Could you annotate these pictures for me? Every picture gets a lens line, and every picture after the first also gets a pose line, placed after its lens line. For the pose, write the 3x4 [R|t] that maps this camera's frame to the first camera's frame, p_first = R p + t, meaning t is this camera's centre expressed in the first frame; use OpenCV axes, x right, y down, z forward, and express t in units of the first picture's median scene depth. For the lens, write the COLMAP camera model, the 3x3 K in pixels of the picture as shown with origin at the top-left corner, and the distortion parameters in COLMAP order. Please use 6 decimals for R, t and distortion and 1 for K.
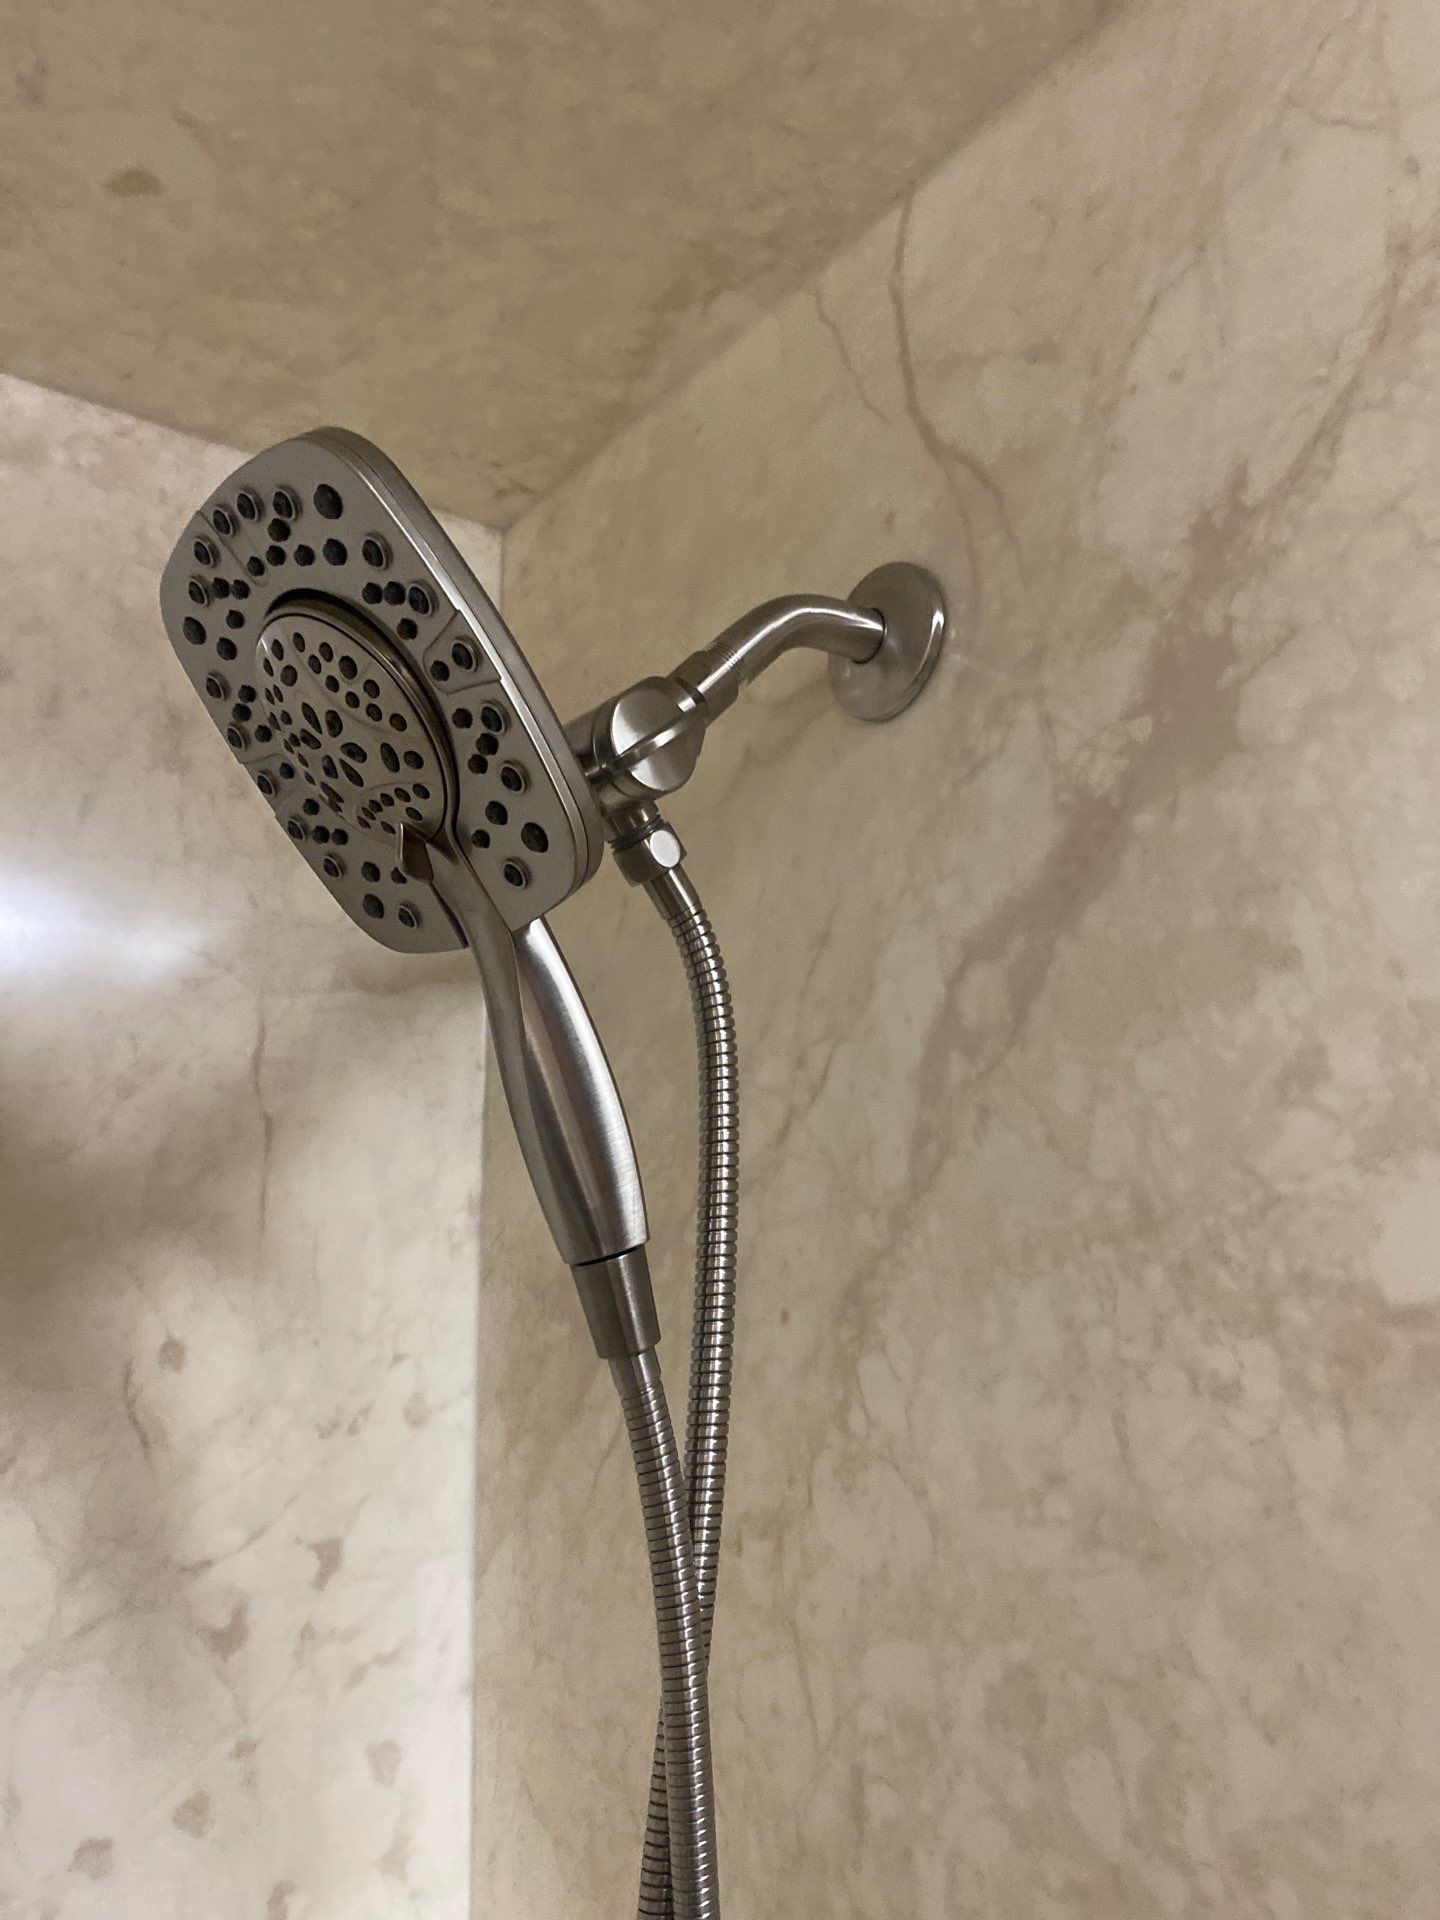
lens RADIAL K [[1492.2, 0, 718.3], [0, 1492.2, 945.4], [0, 0, 1]] dist [0.004048, -0.007487]
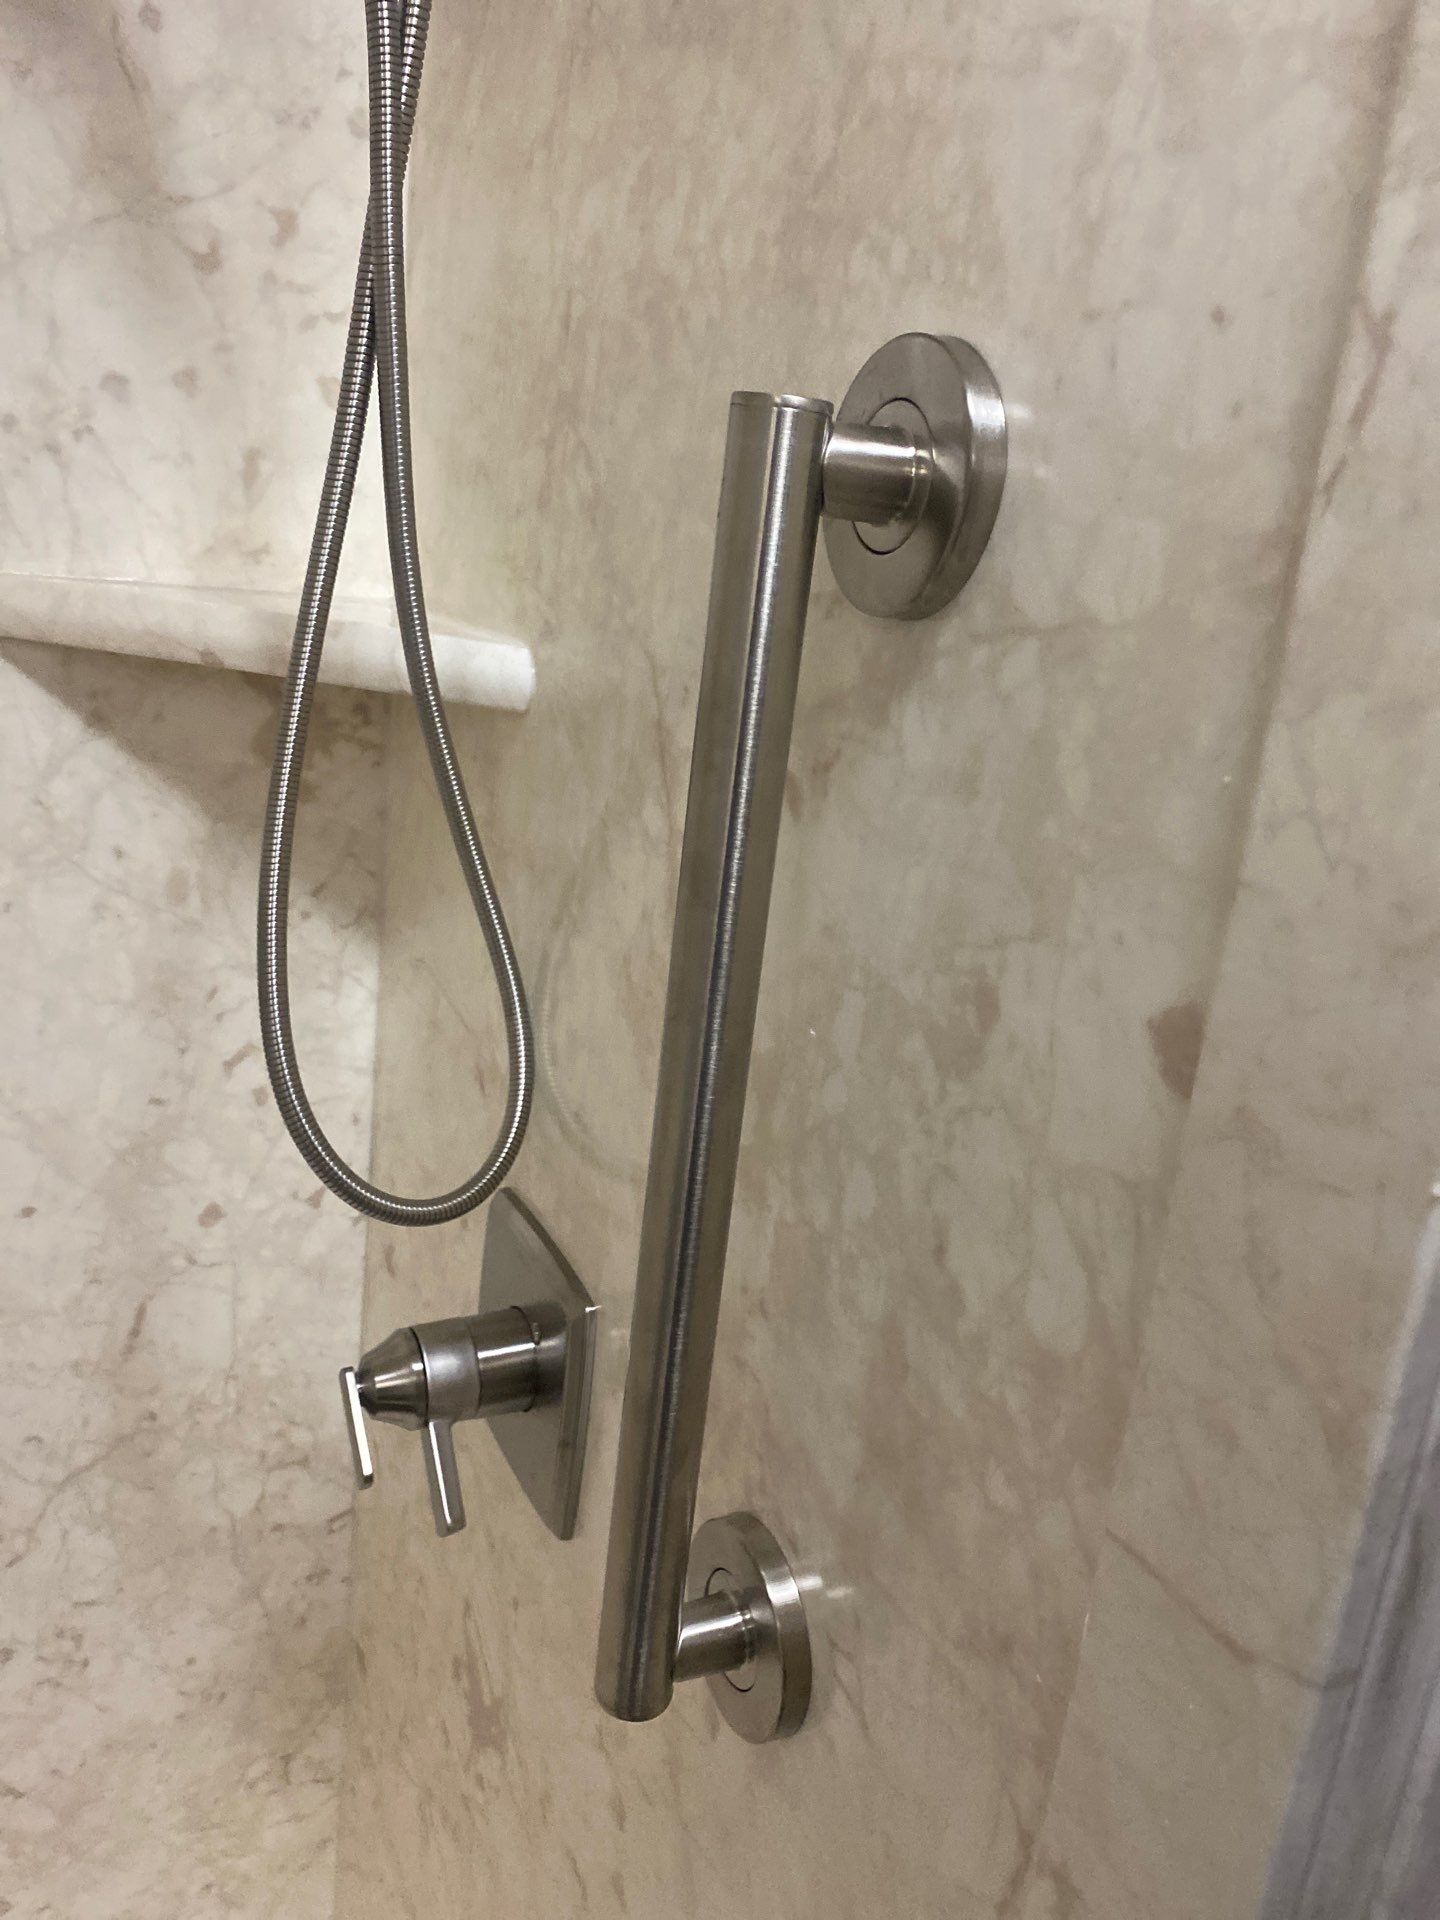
lens RADIAL K [[1492.2, 0, 723.5], [0, 1492.2, 969.2], [0, 0, 1]] dist [0.004048, -0.007487]
pose [[0.976939, 0.167379, -0.132568, 0.397960], [-0.082513, 0.868593, 0.488608, 0.309483], [0.196931, -0.466402, 0.862373, -0.355950]]
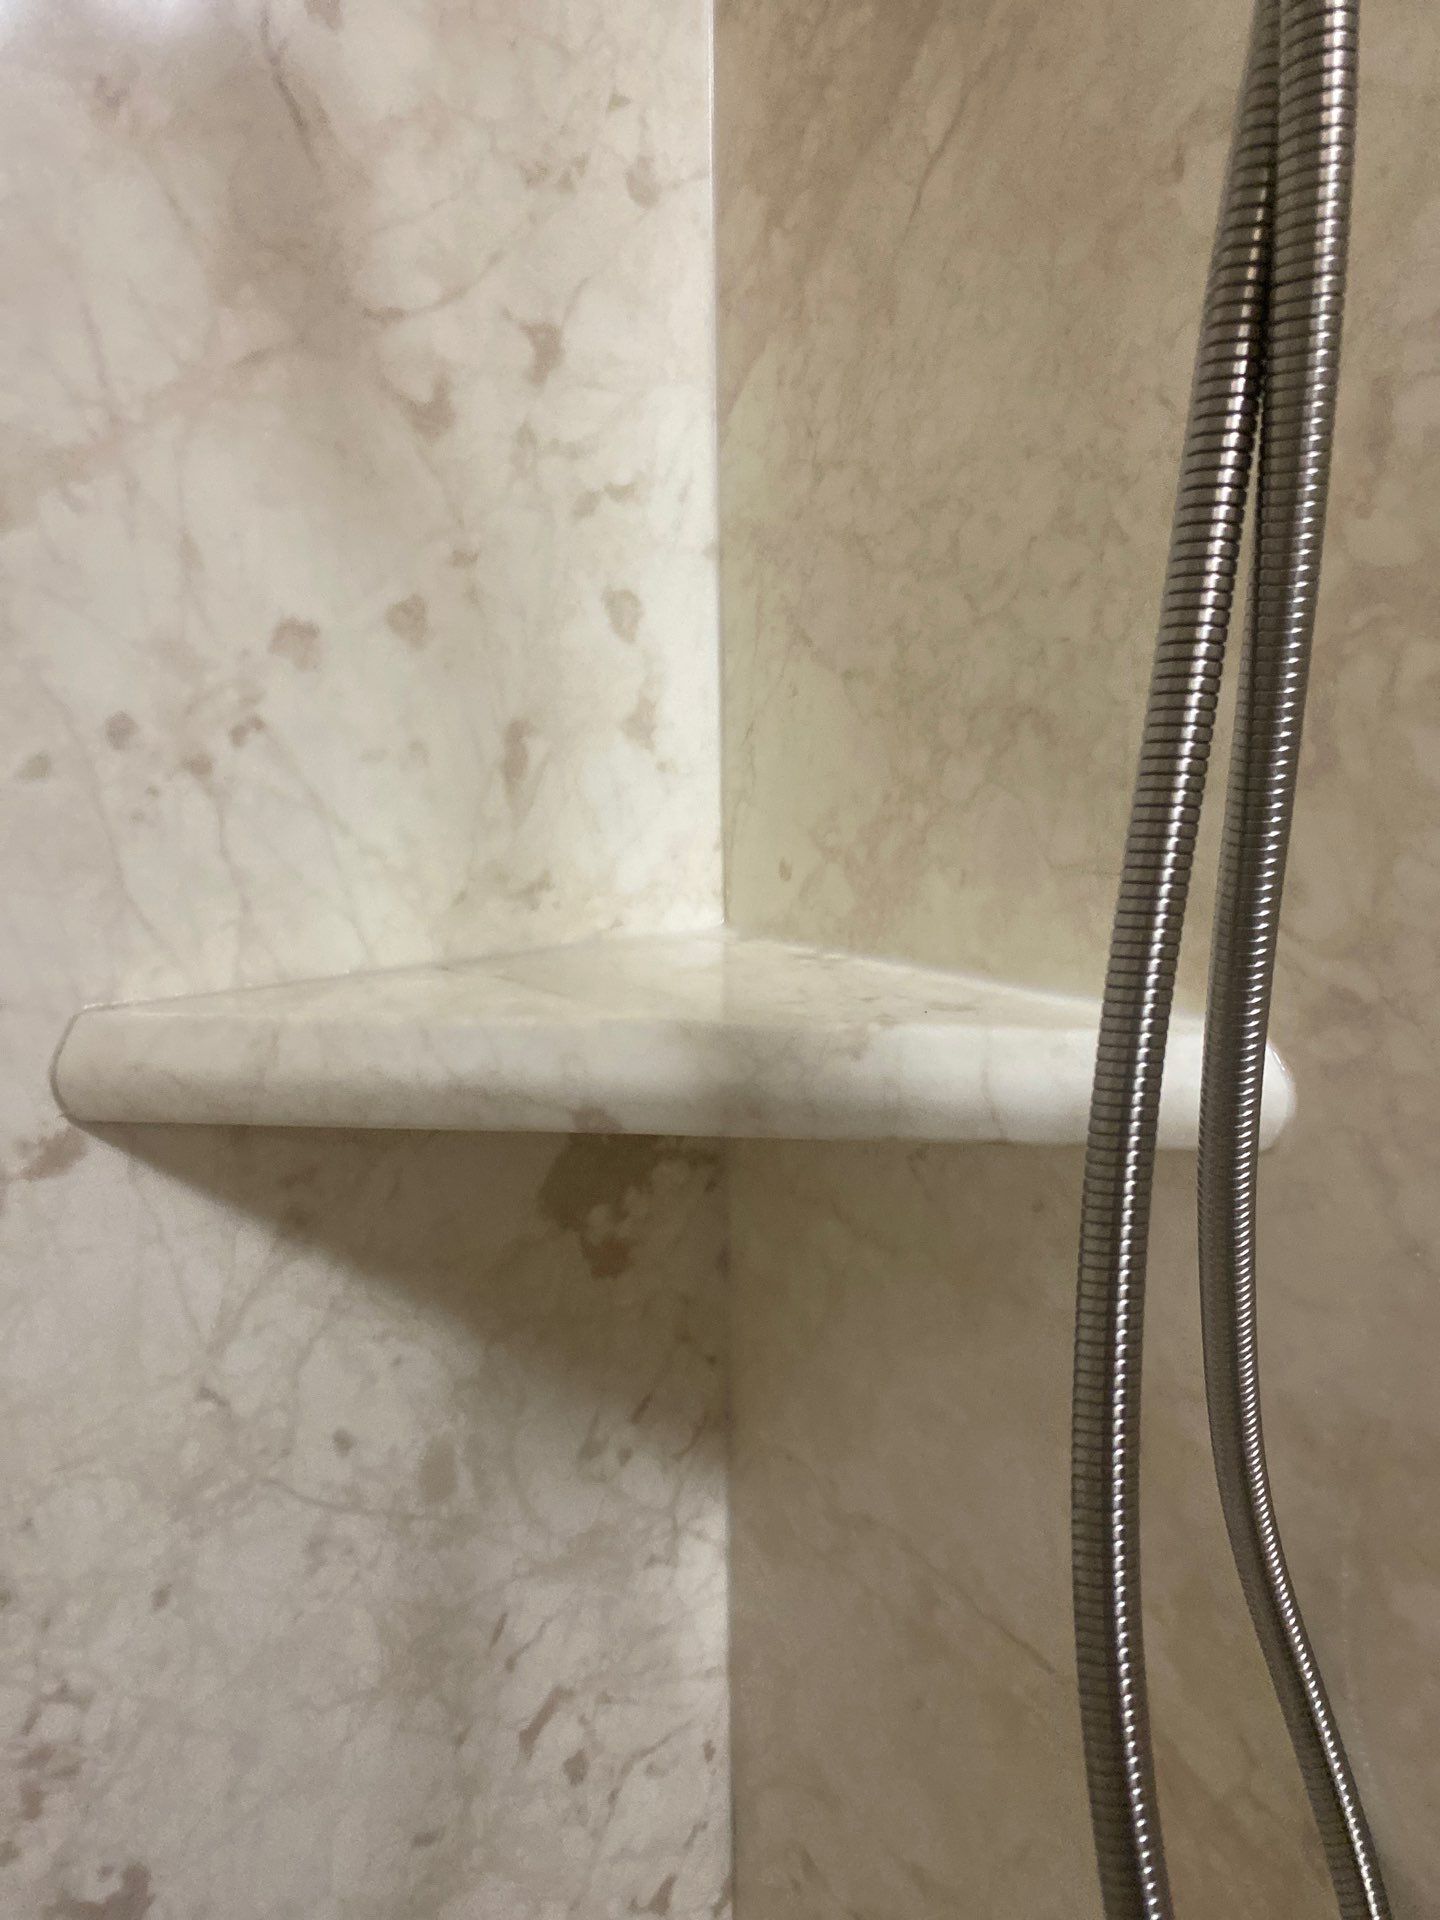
lens RADIAL K [[1492.2, 0, 735.0], [0, 1492.2, 963.5], [0, 0, 1]] dist [0.004048, -0.007487]
pose [[0.999869, 0.013919, 0.008225, -0.166645], [-0.016028, 0.920087, 0.391387, 0.403168], [-0.002120, -0.391468, 0.920189, 0.168075]]
